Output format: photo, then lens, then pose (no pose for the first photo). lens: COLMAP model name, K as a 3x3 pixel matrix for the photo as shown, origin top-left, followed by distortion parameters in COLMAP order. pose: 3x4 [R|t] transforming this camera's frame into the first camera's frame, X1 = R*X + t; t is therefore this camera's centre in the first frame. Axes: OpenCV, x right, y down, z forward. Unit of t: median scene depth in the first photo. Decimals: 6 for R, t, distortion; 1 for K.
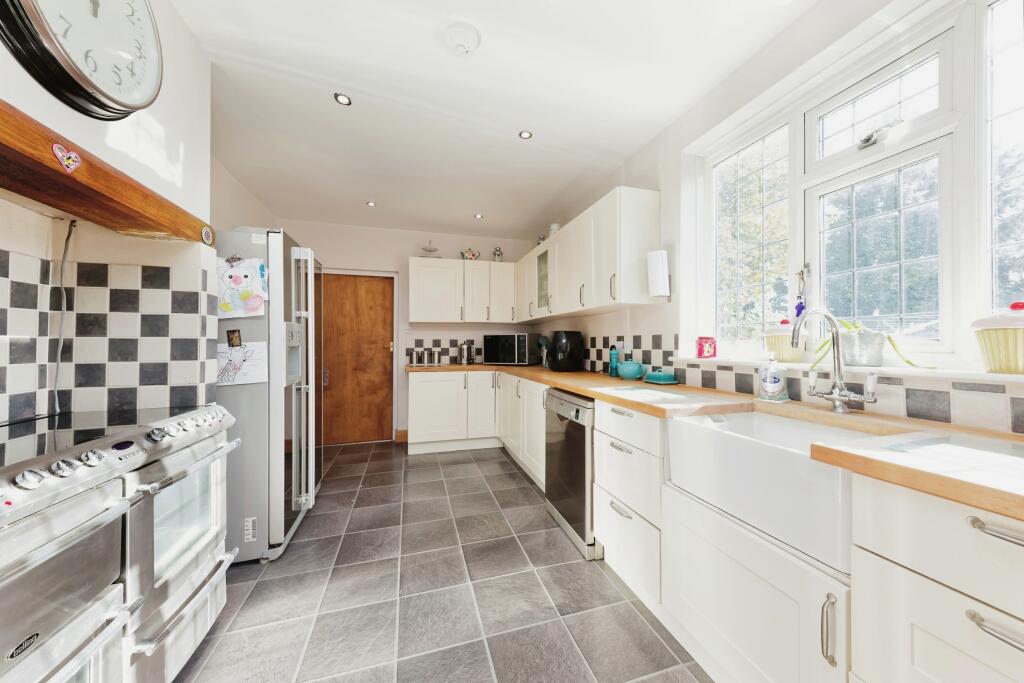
lens RADIAL K [[355.8, 0, 514.8], [0, 355.8, 346.2], [0, 0, 1]] dist [-0.000311, -0.000071]
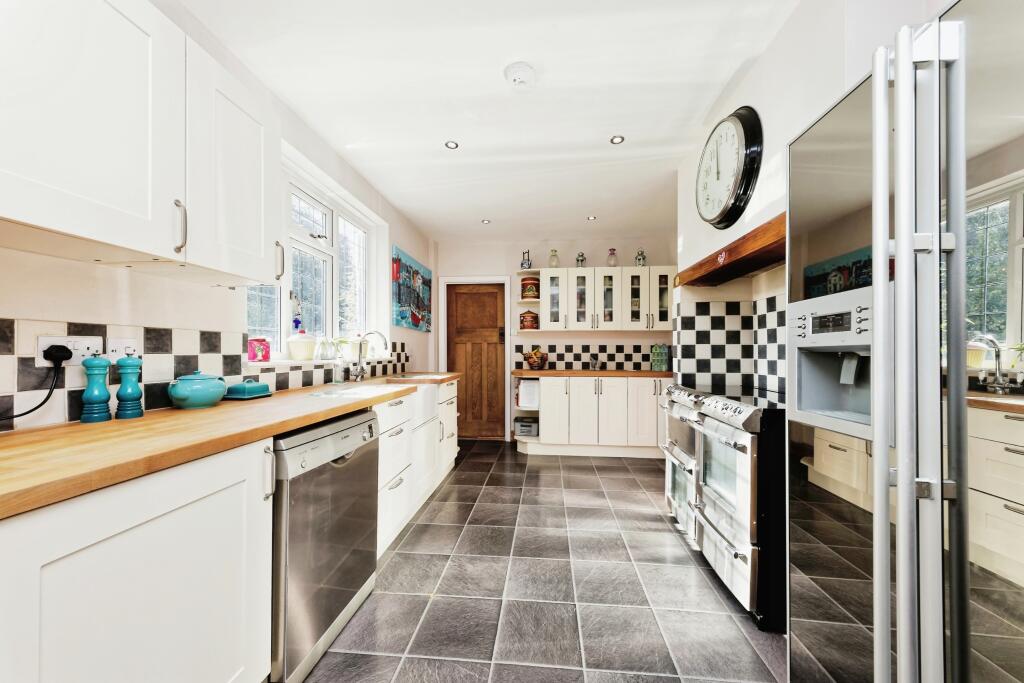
lens RADIAL K [[355.8, 0, 514.8], [0, 355.8, 346.2], [0, 0, 1]] dist [-0.000311, -0.000071]
pose [[-0.928226, 0.003617, 0.371998, -0.555256], [-0.000006, 0.999953, -0.009736, 0.002588], [-0.372016, -0.009039, -0.928182, 2.046919]]
